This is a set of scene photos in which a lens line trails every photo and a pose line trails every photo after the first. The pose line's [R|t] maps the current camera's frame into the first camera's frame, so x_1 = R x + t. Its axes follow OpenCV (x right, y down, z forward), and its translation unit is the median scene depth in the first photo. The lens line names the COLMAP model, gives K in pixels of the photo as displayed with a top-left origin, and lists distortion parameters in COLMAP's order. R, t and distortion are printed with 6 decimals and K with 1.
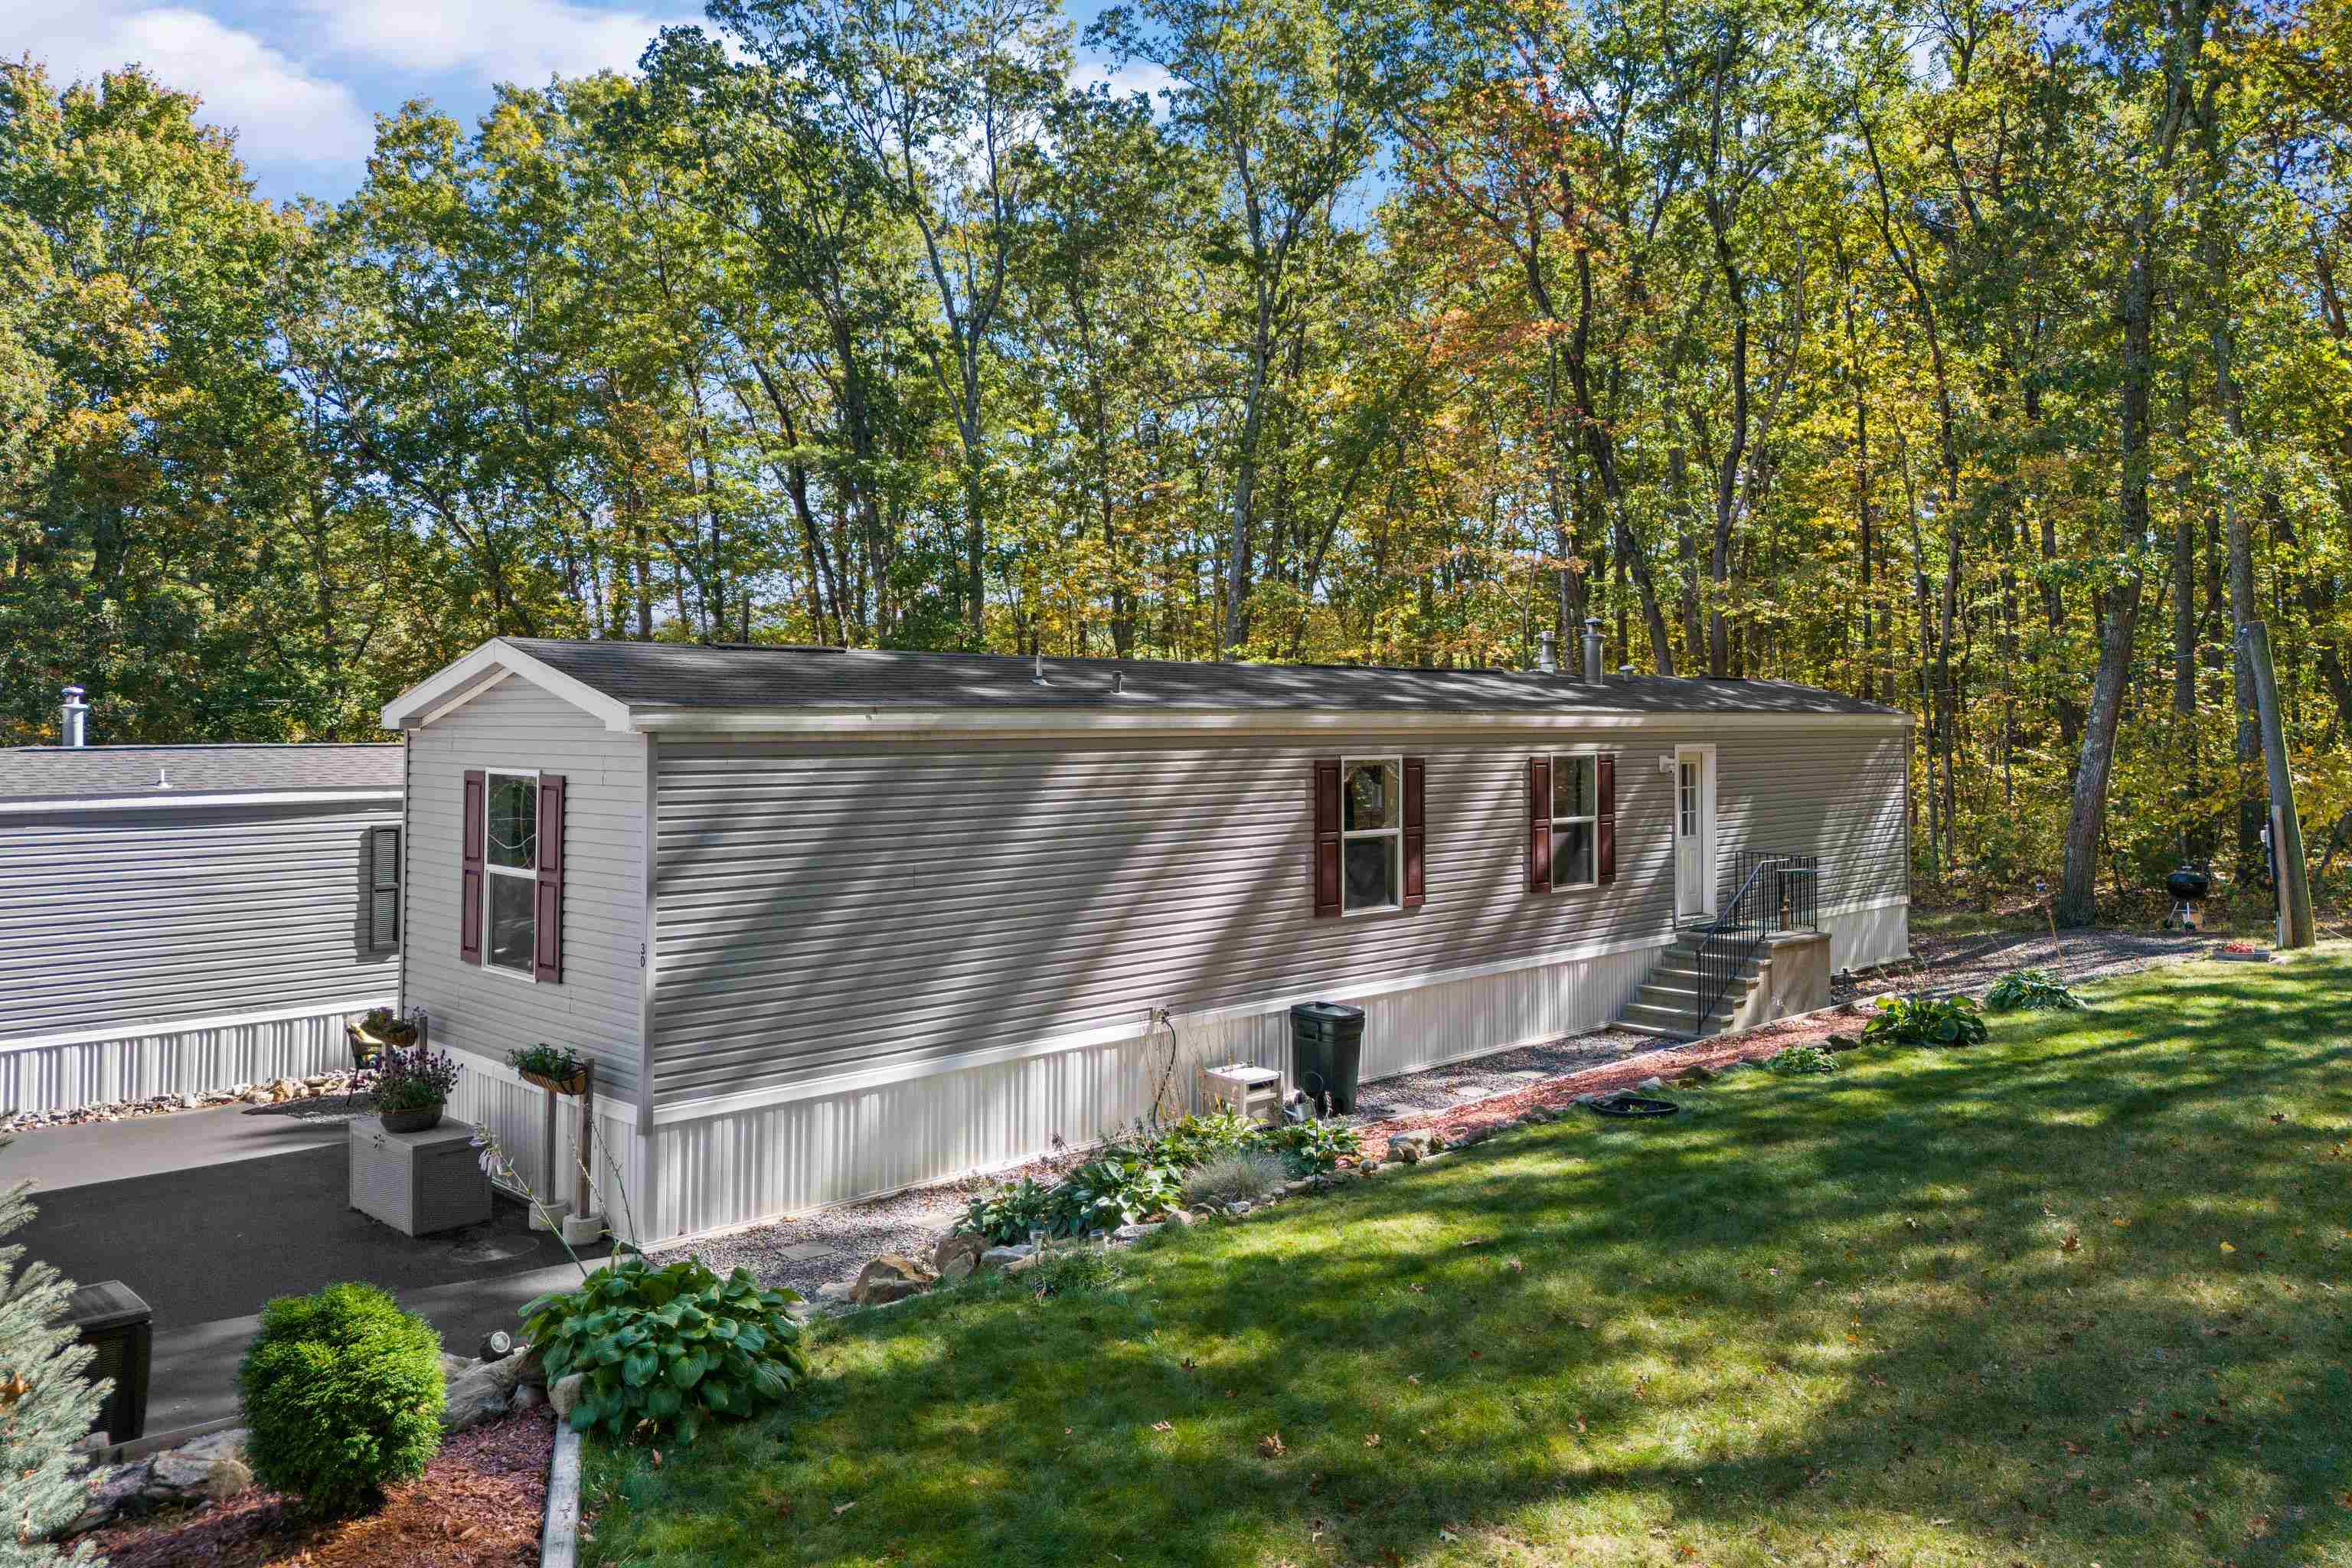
lens RADIAL K [[1774.4, 0, 1150.8], [0, 1774.4, 670.7], [0, 0, 1]] dist [0.045604, -0.025147]
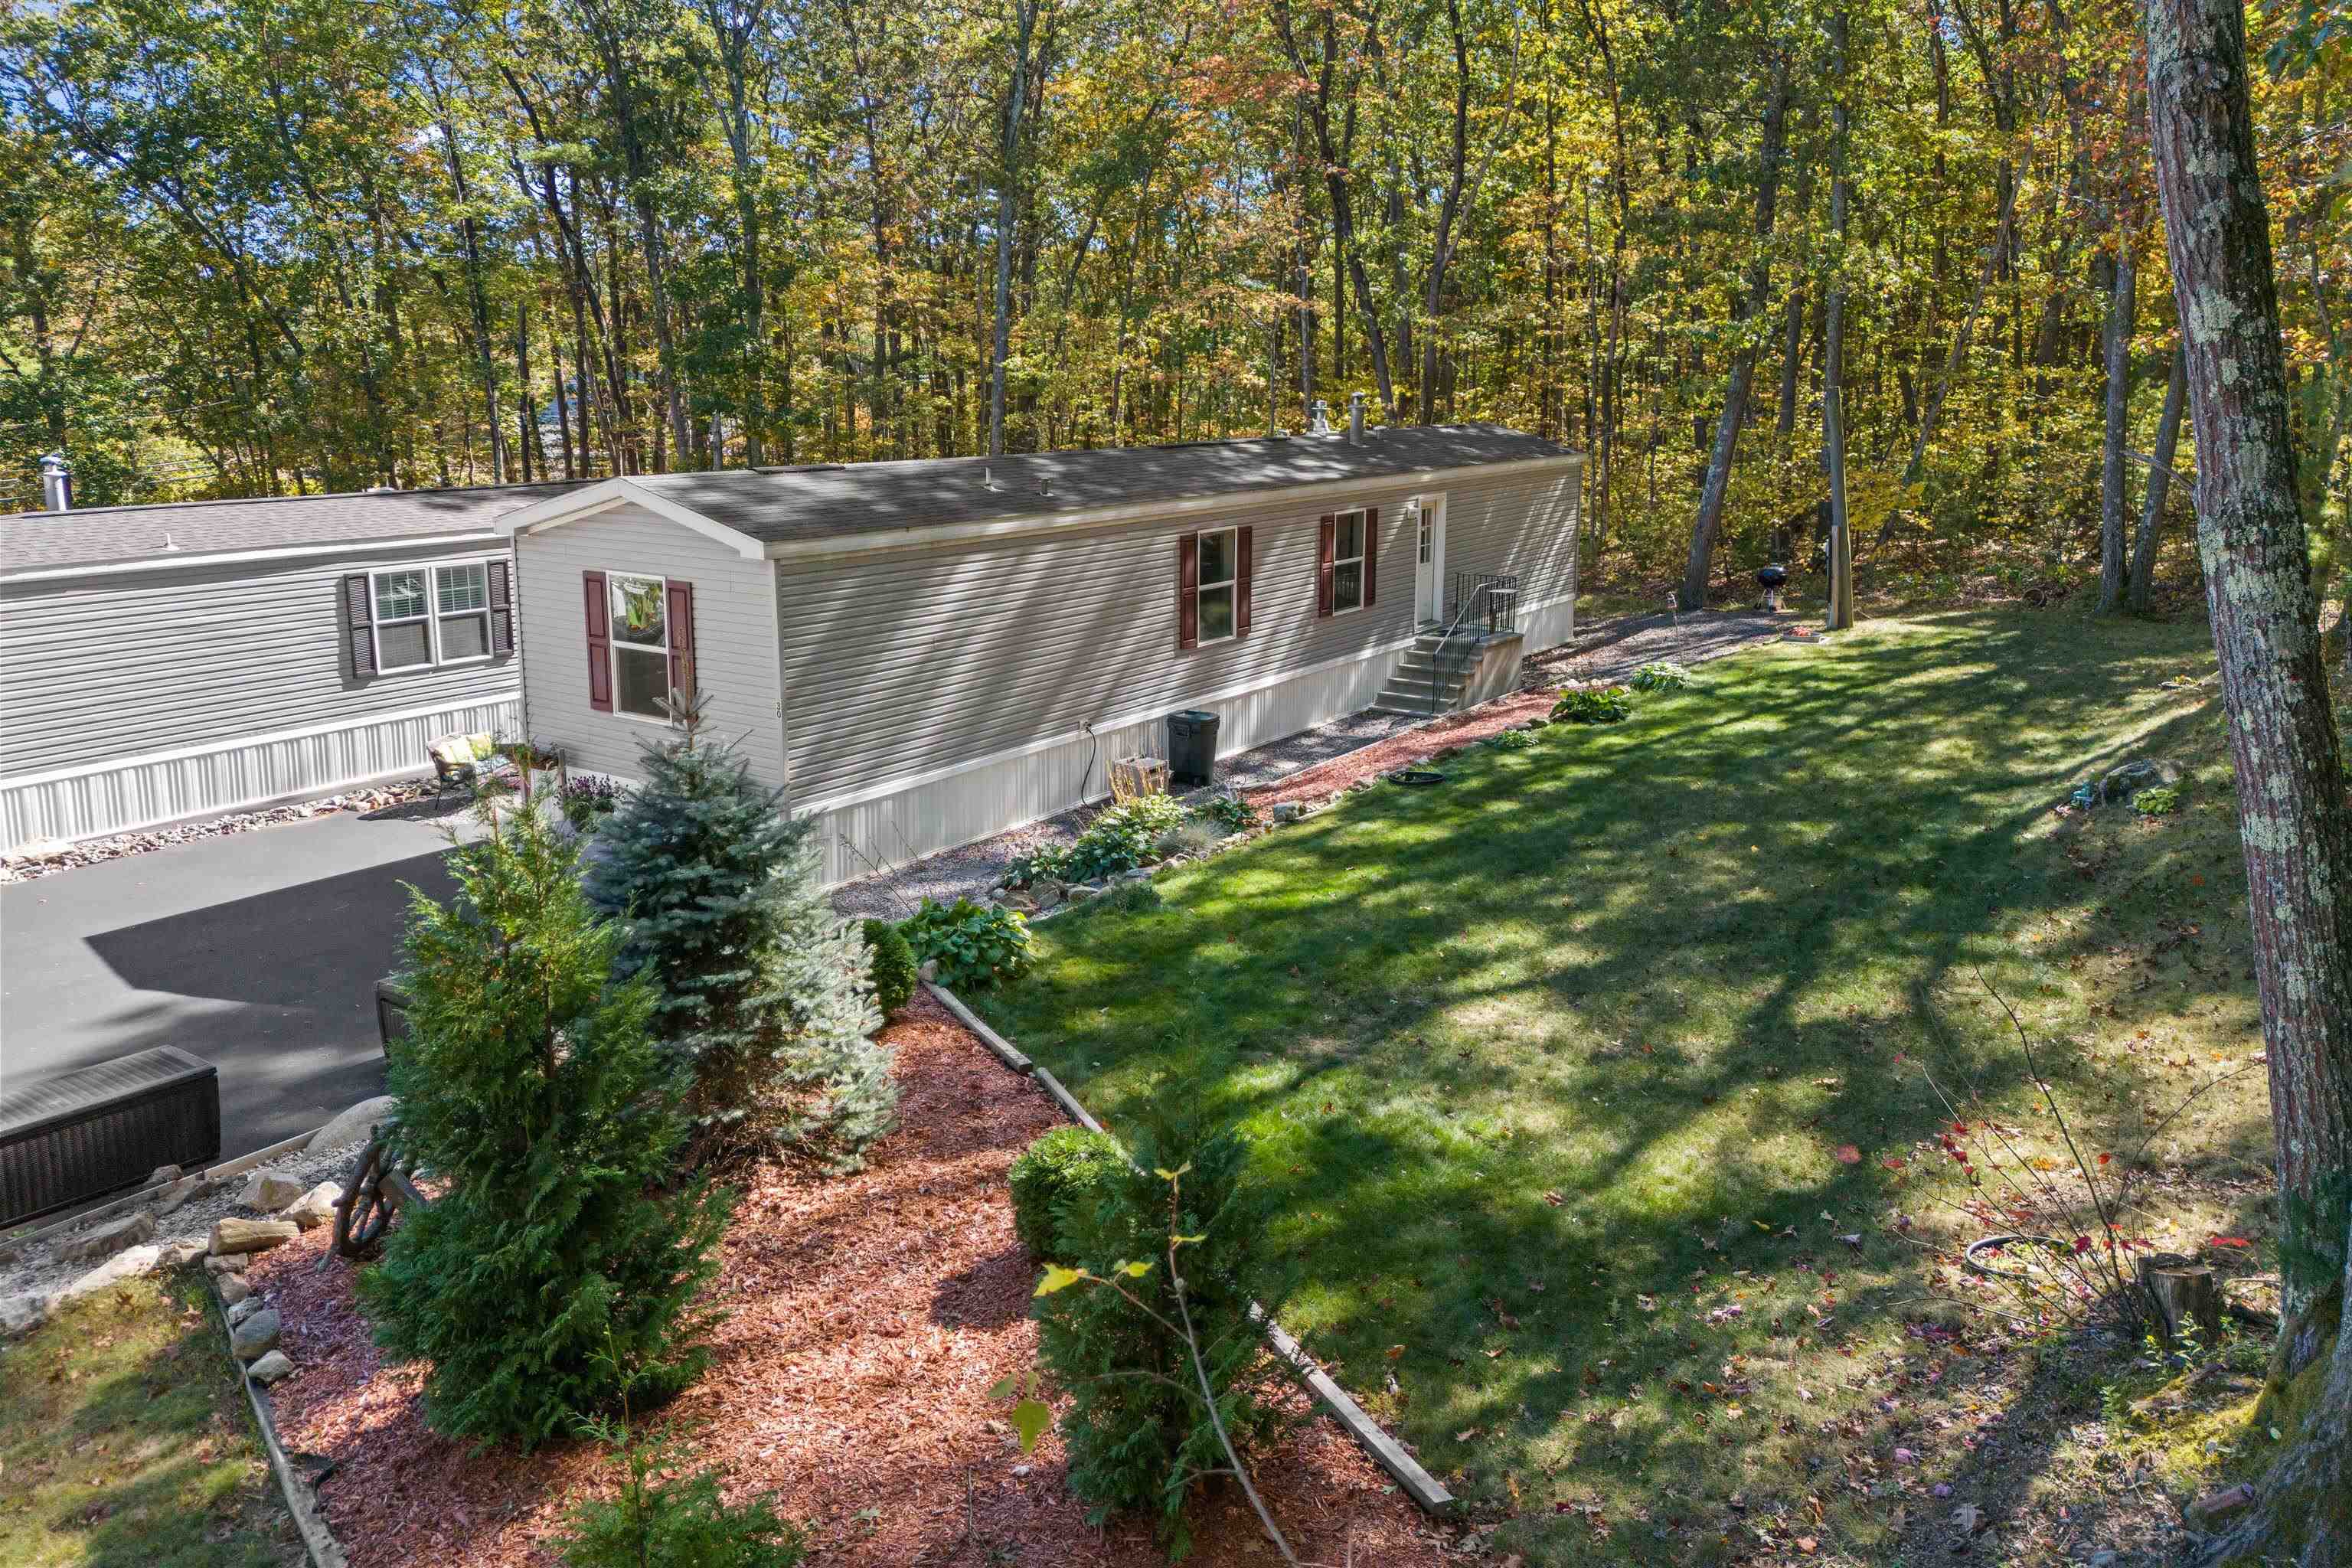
lens RADIAL K [[1774.4, 0, 1165.0], [0, 1774.4, 692.2], [0, 0, 1]] dist [0.045604, -0.025147]
pose [[0.983202, -0.033696, 0.179385, -0.135531], [-0.004184, 0.978392, 0.206714, -0.091310], [-0.182474, -0.203993, 0.961816, -0.264724]]
